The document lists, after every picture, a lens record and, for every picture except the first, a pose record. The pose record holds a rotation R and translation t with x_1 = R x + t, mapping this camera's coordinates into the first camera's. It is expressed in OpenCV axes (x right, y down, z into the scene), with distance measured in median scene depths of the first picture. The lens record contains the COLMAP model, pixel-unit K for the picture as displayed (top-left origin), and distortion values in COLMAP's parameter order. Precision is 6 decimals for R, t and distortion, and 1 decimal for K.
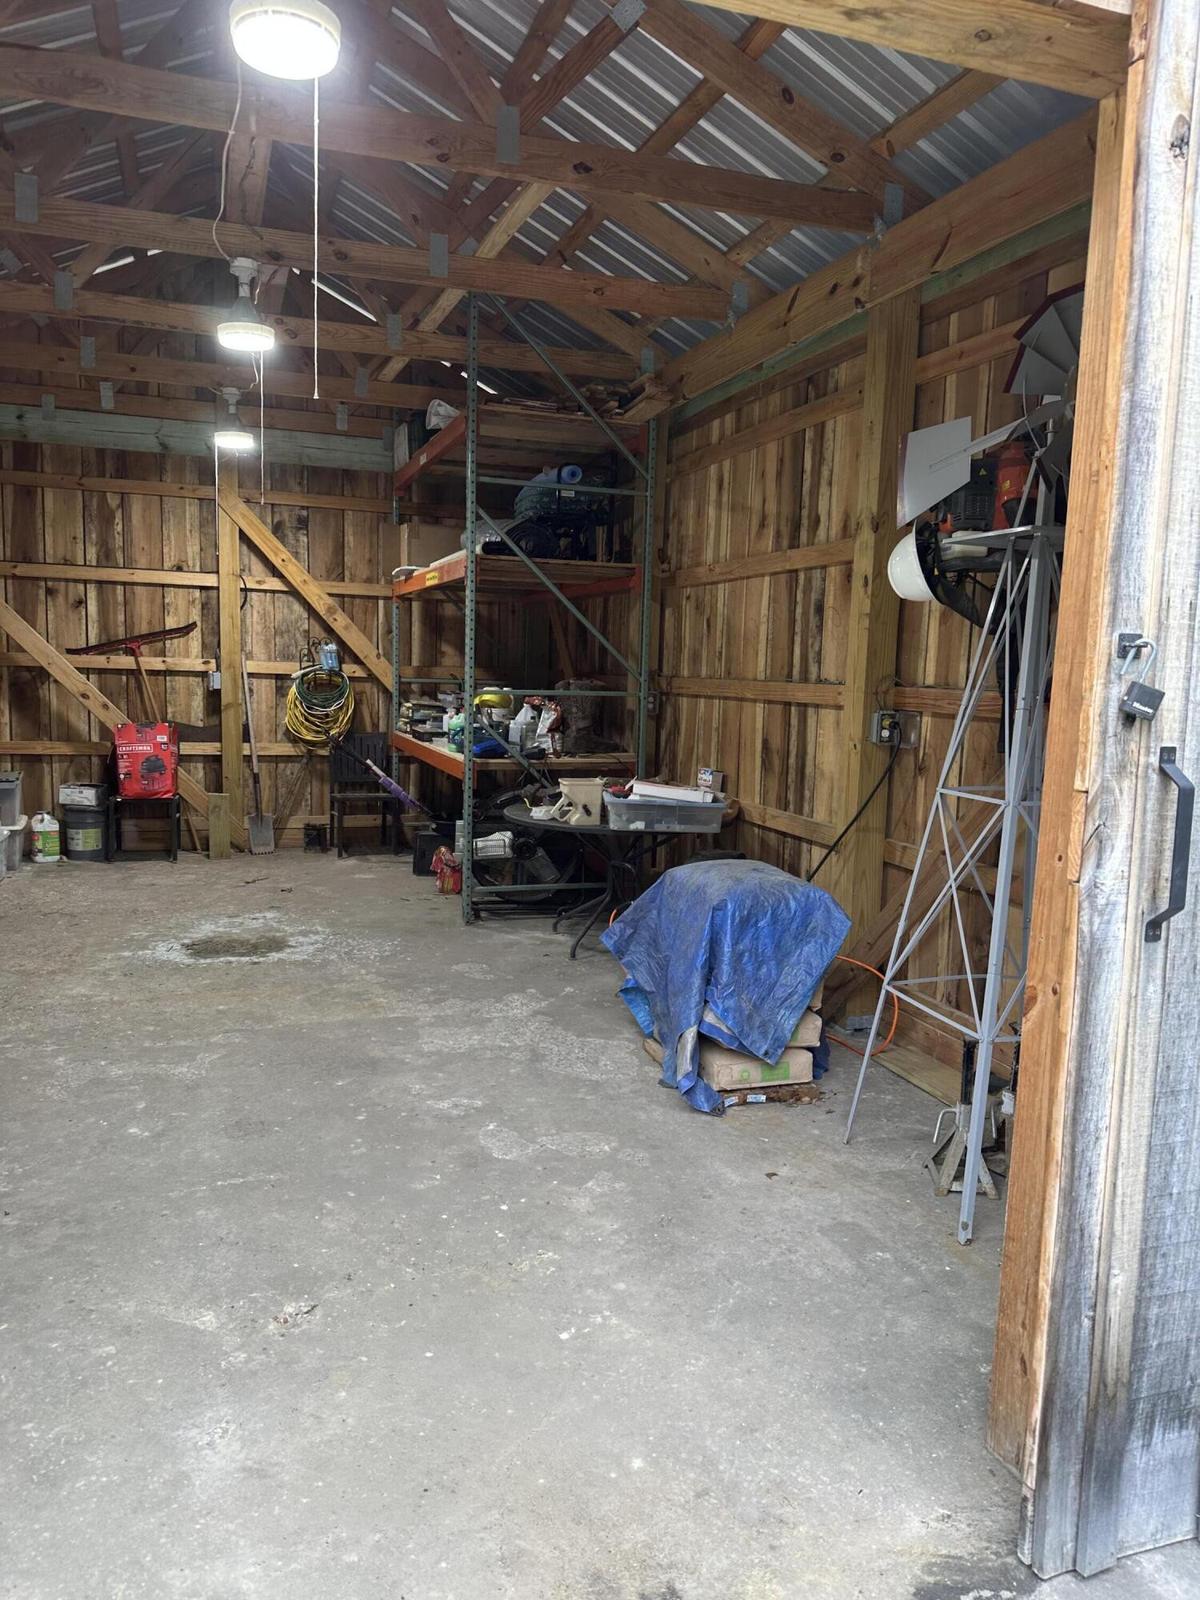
lens RADIAL K [[1129.4, 0, 601.4], [0, 1129.4, 811.0], [0, 0, 1]] dist [0.046855, -0.072707]
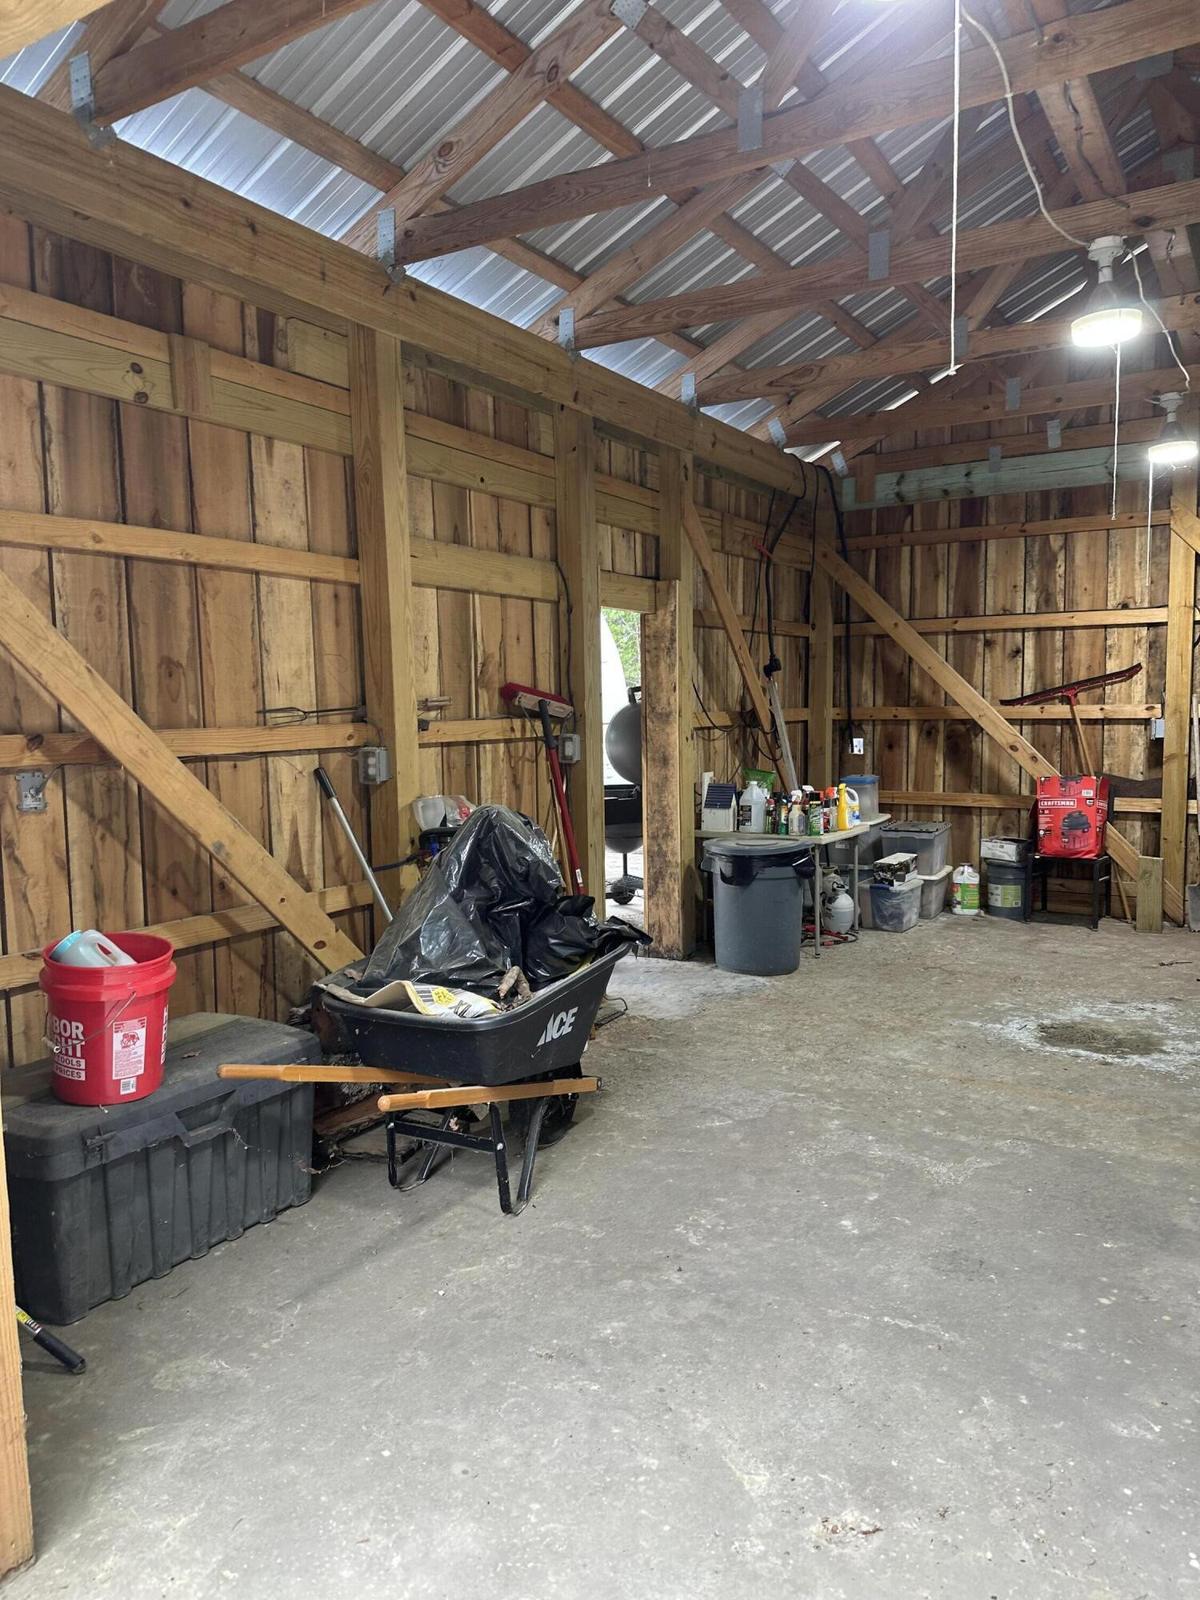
lens RADIAL K [[1129.4, 0, 601.4], [0, 1129.4, 811.0], [0, 0, 1]] dist [0.046855, -0.072707]
pose [[0.625707, 0.035738, -0.779239, 0.081752], [-0.069204, 0.997554, -0.009819, -0.013546], [0.776983, 0.060070, 0.626649, 0.123681]]
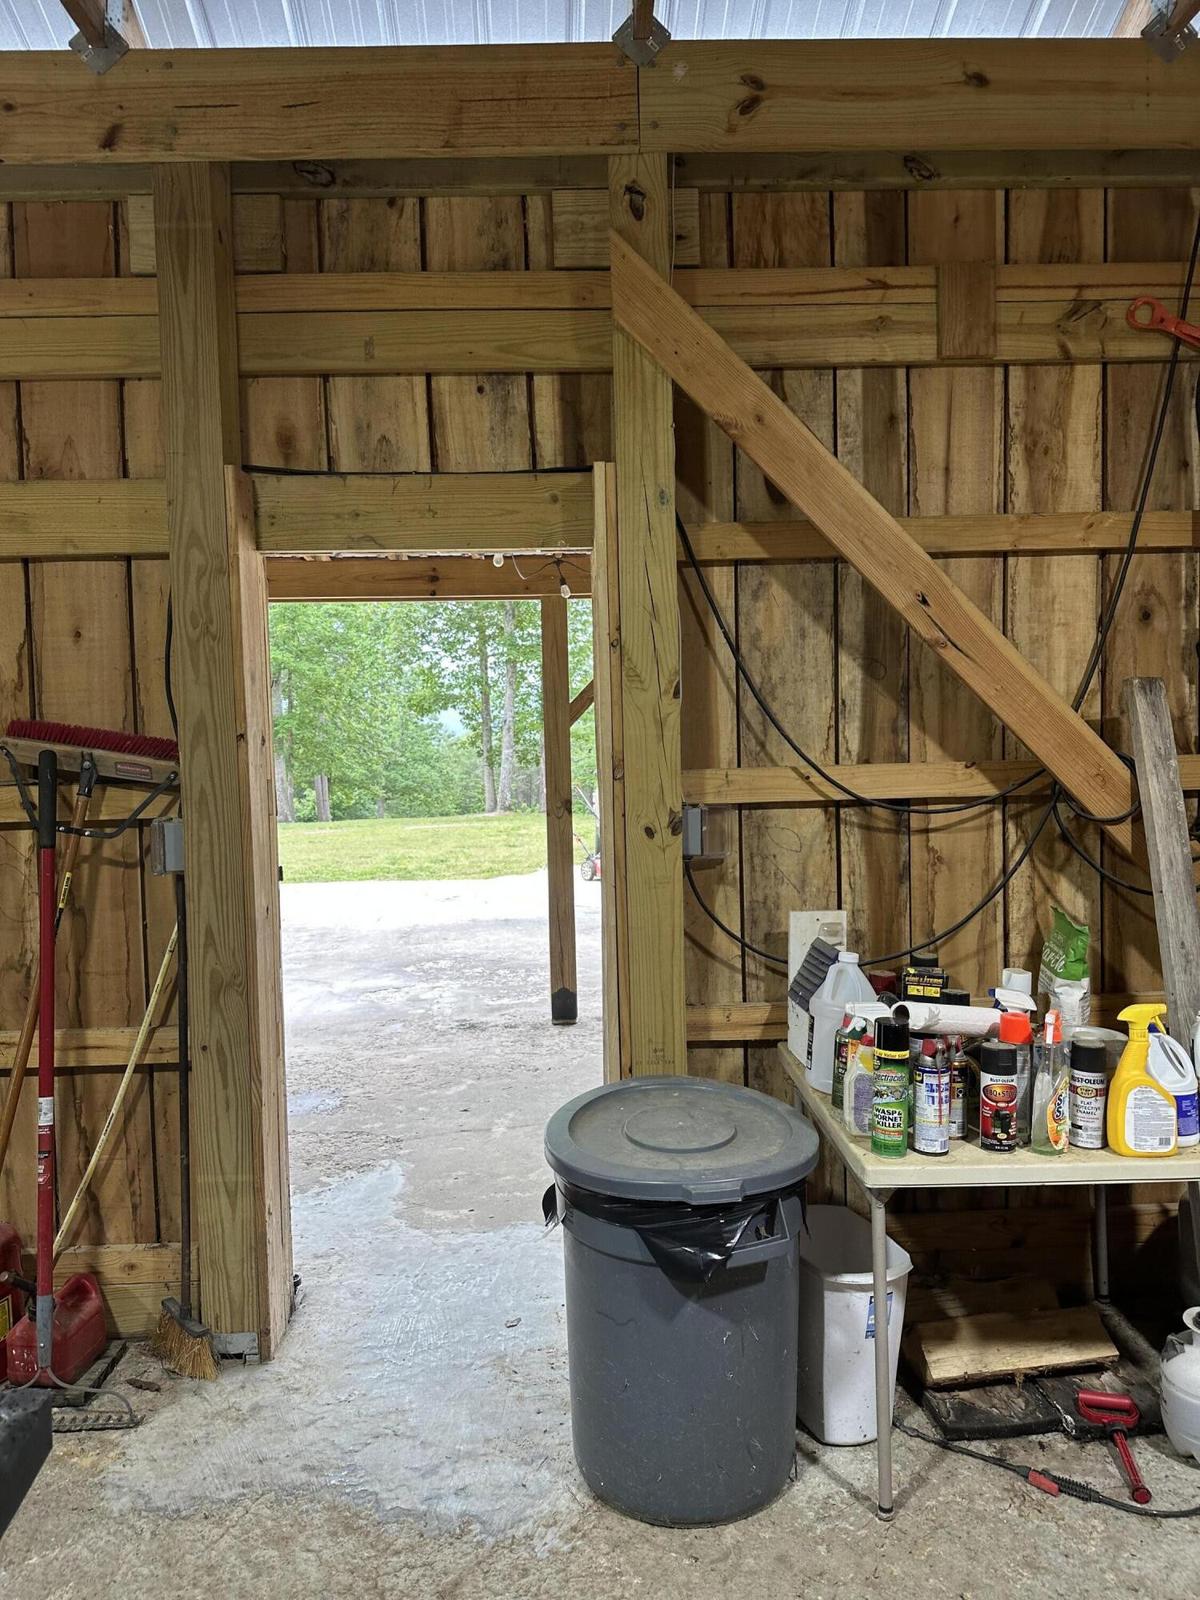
lens RADIAL K [[1226.4, 0, 600.0], [0, 1226.4, 800.0], [0, 0, 1]] dist [0.003798, 0.002111]
pose [[-0.324513, 0.021172, -0.945644, -0.173552], [-0.111850, 0.991876, 0.060590, -0.113698], [0.939245, 0.125433, -0.319508, 0.813584]]
